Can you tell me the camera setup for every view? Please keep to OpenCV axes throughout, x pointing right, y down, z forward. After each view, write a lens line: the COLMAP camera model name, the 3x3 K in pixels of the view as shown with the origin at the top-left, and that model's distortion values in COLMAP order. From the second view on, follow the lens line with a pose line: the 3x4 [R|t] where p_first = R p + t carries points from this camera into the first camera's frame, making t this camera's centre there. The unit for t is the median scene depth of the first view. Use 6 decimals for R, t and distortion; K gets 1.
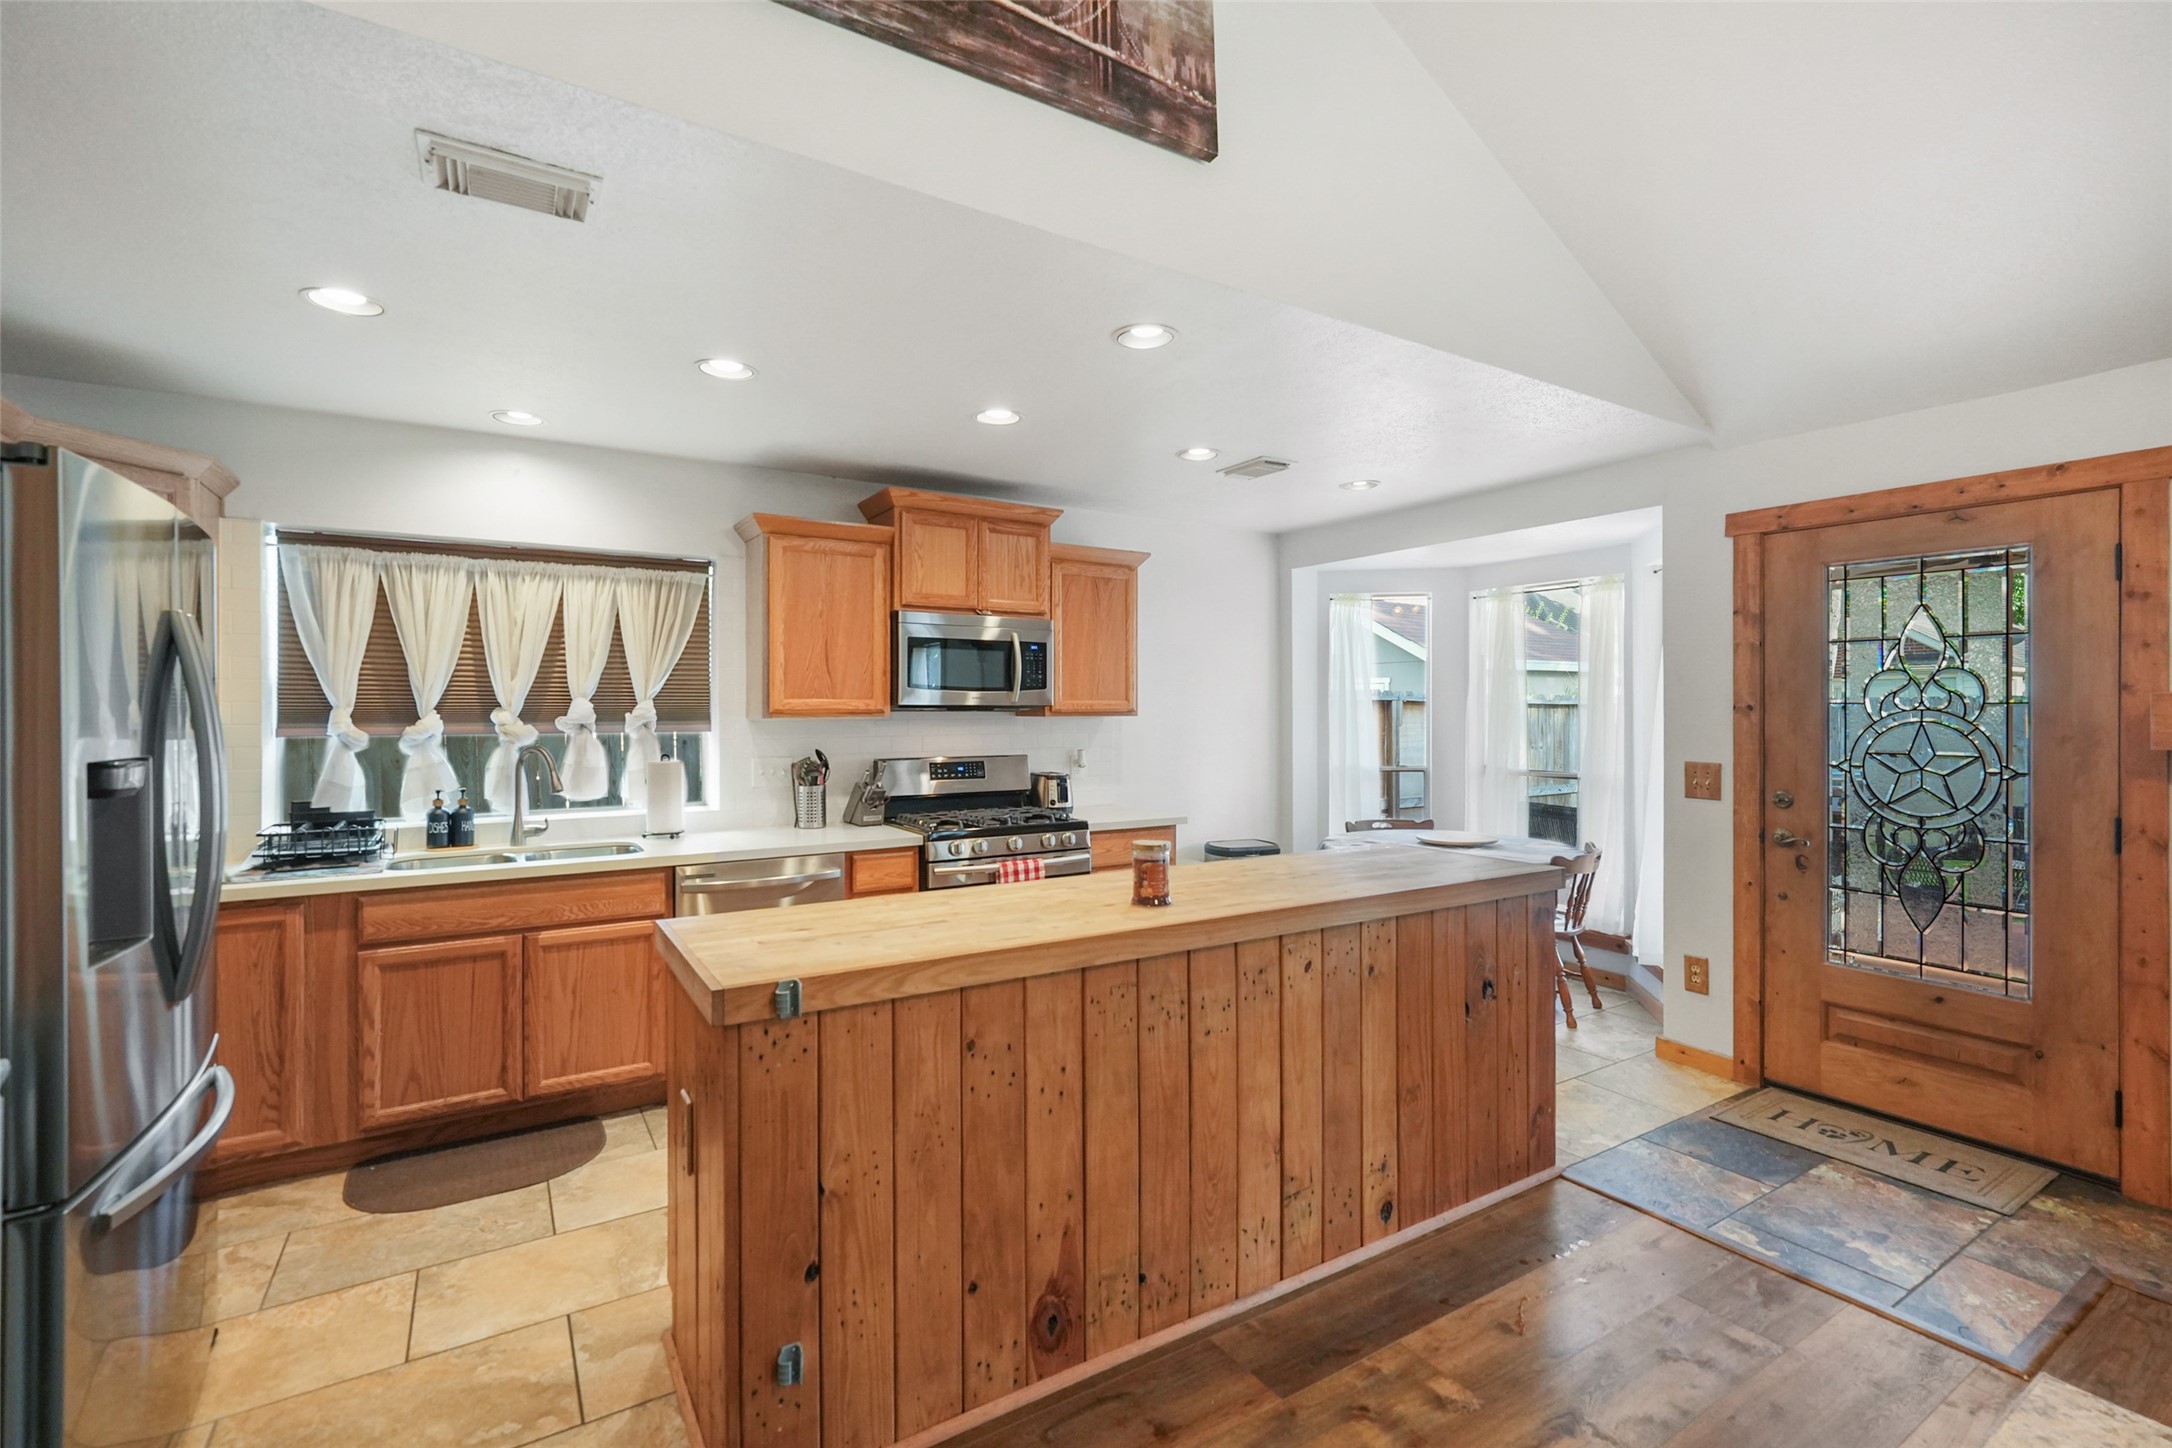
lens RADIAL K [[963.2, 0, 1091.2], [0, 963.2, 710.8], [0, 0, 1]] dist [-0.003245, 0.000593]
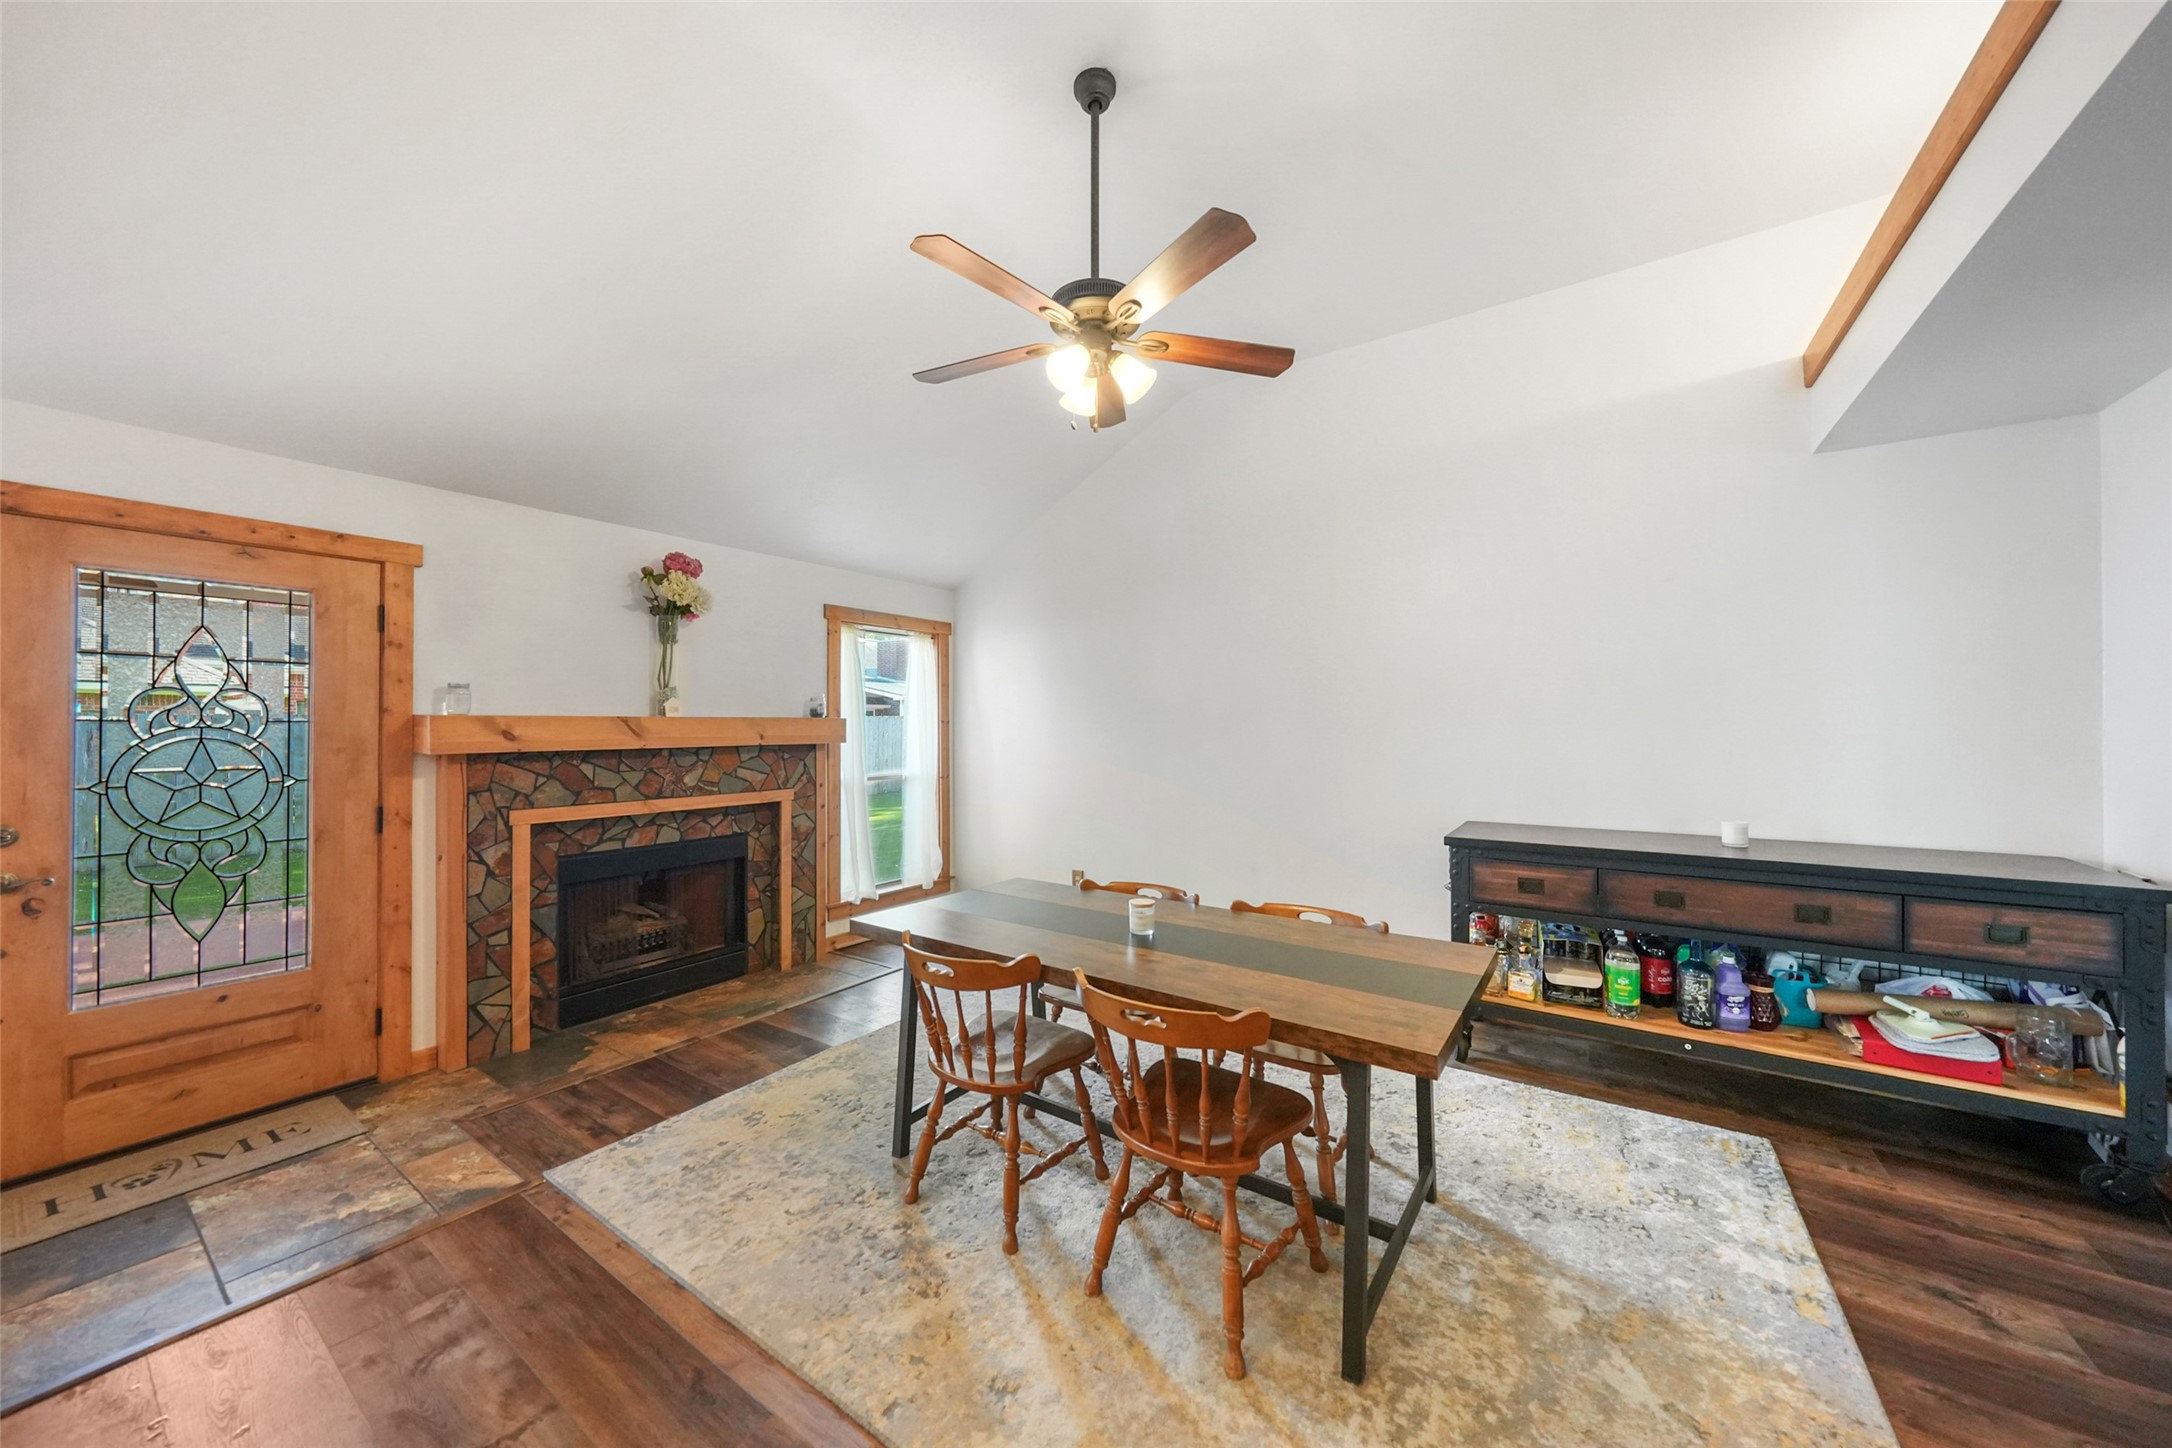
lens RADIAL K [[747.9, 0, 1083.2], [0, 747.9, 717.2], [0, 0, 1]] dist [-0.008070, 0.000503]
pose [[-0.401988, 0.012018, 0.915566, -0.218606], [0.003573, 0.999927, -0.011557, 0.000724], [-0.915638, -0.001375, -0.402002, 0.380716]]
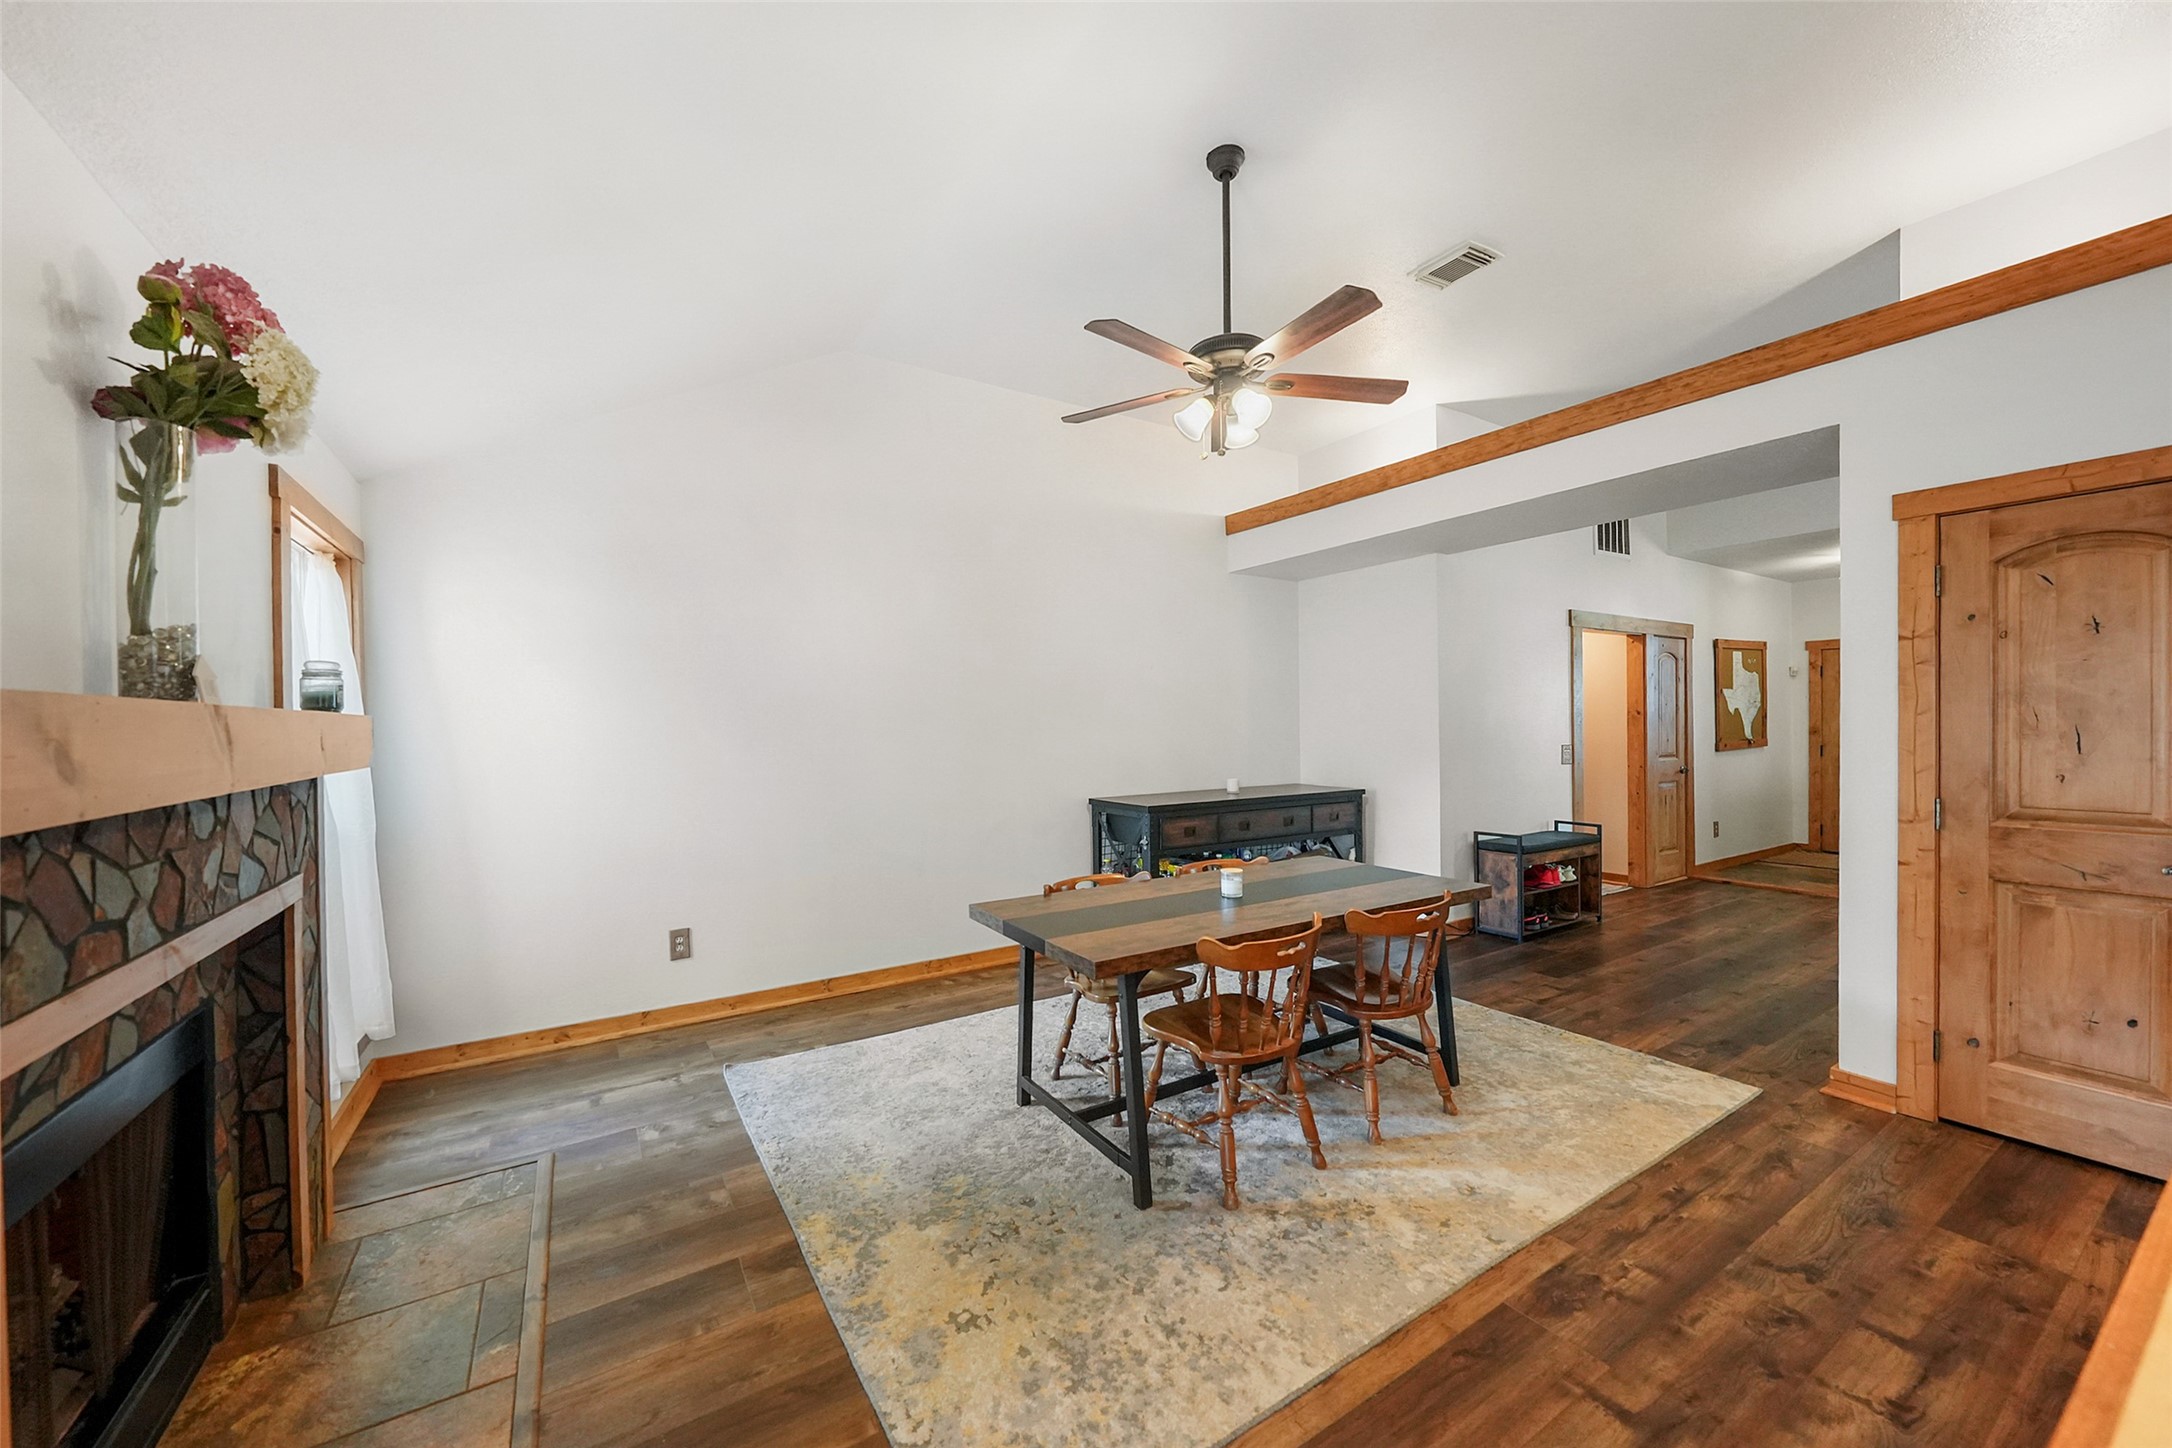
lens RADIAL K [[798.3, 0, 1076.6], [0, 798.3, 728.6], [0, 0, 1]] dist [-0.005920, 0.000128]
pose [[-0.999895, 0.013734, 0.004592, 0.485988], [0.013762, 0.999887, 0.006119, 0.000828], [-0.004507, 0.006182, -0.999971, 0.877297]]
